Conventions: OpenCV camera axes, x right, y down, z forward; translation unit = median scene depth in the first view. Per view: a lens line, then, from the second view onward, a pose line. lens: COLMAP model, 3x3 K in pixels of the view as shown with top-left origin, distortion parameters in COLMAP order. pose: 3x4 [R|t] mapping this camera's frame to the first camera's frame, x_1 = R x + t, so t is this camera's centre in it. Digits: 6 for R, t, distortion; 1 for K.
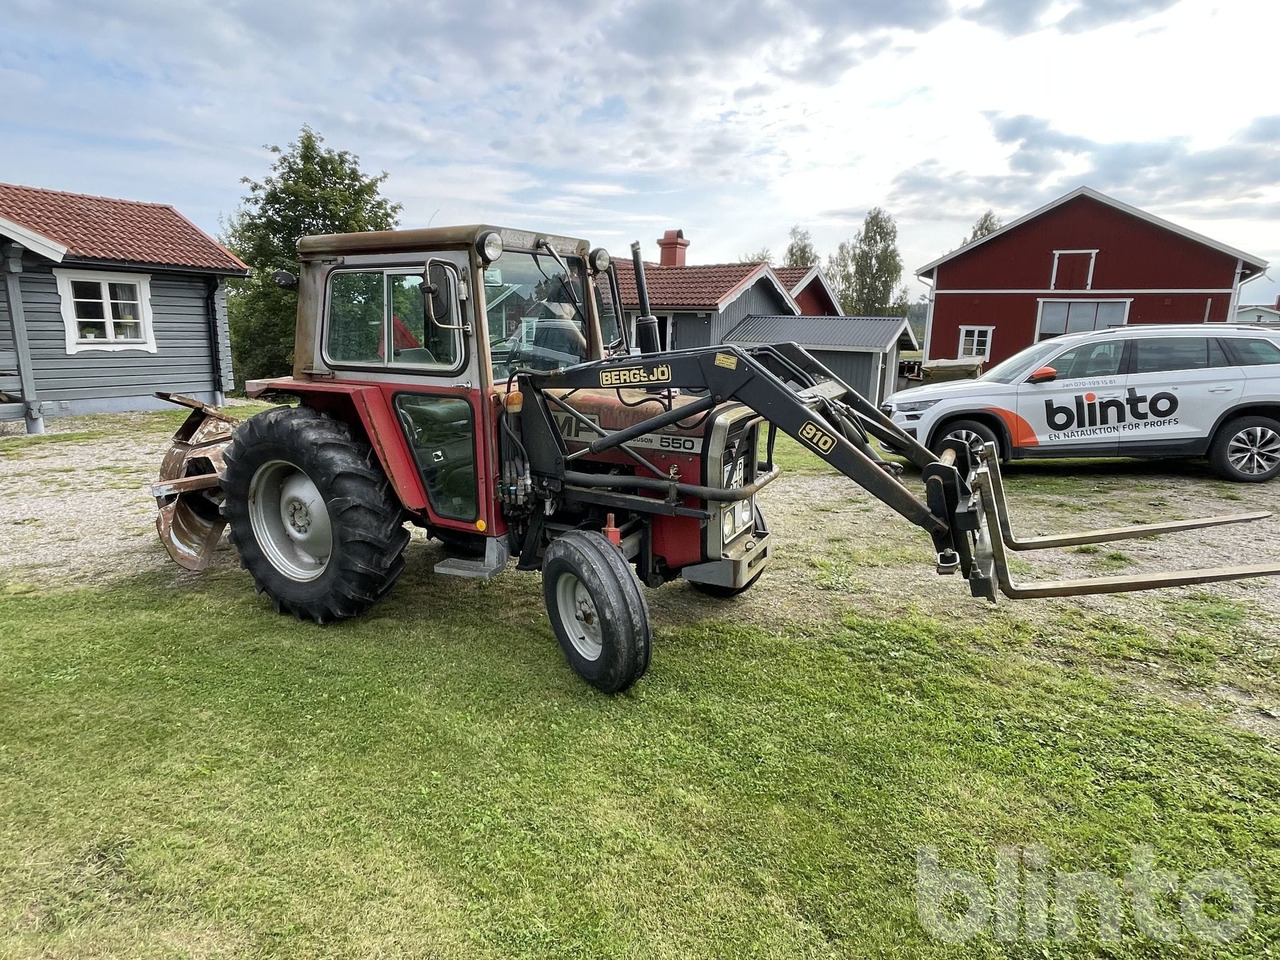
lens RADIAL K [[863.2, 0, 640.0], [0, 863.2, 480.0], [0, 0, 1]] dist [-0.003078, 0.000706]
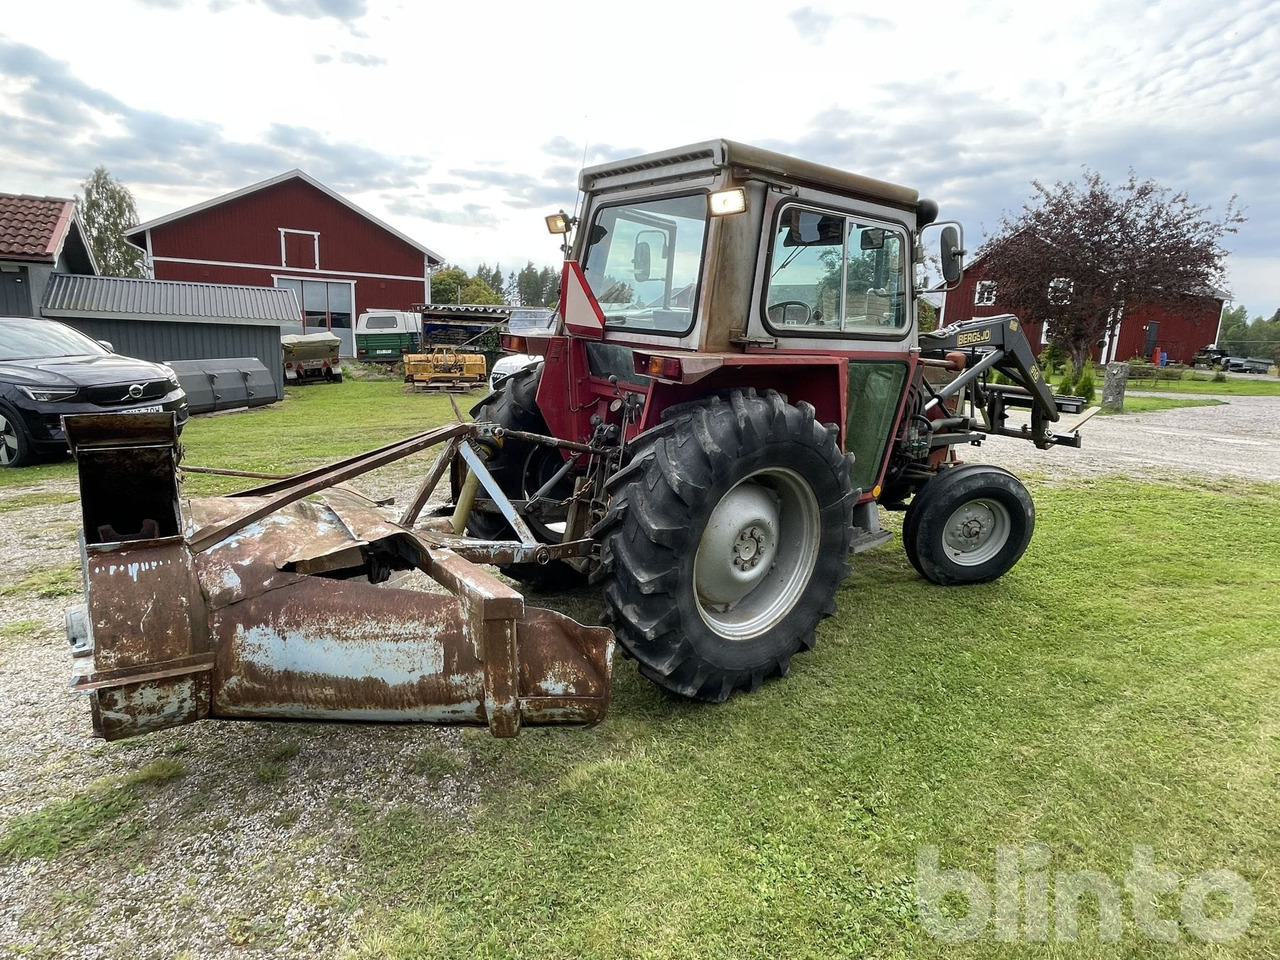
lens RADIAL K [[788.0, 0, 746.7], [0, 788.0, 481.6], [0, 0, 1]] dist [0.004495, 0.002022]
pose [[0.257120, -0.183086, 0.948878, -0.941781], [0.147472, 0.977823, 0.148710, -0.100011], [-0.955061, 0.101697, 0.278417, 0.770280]]
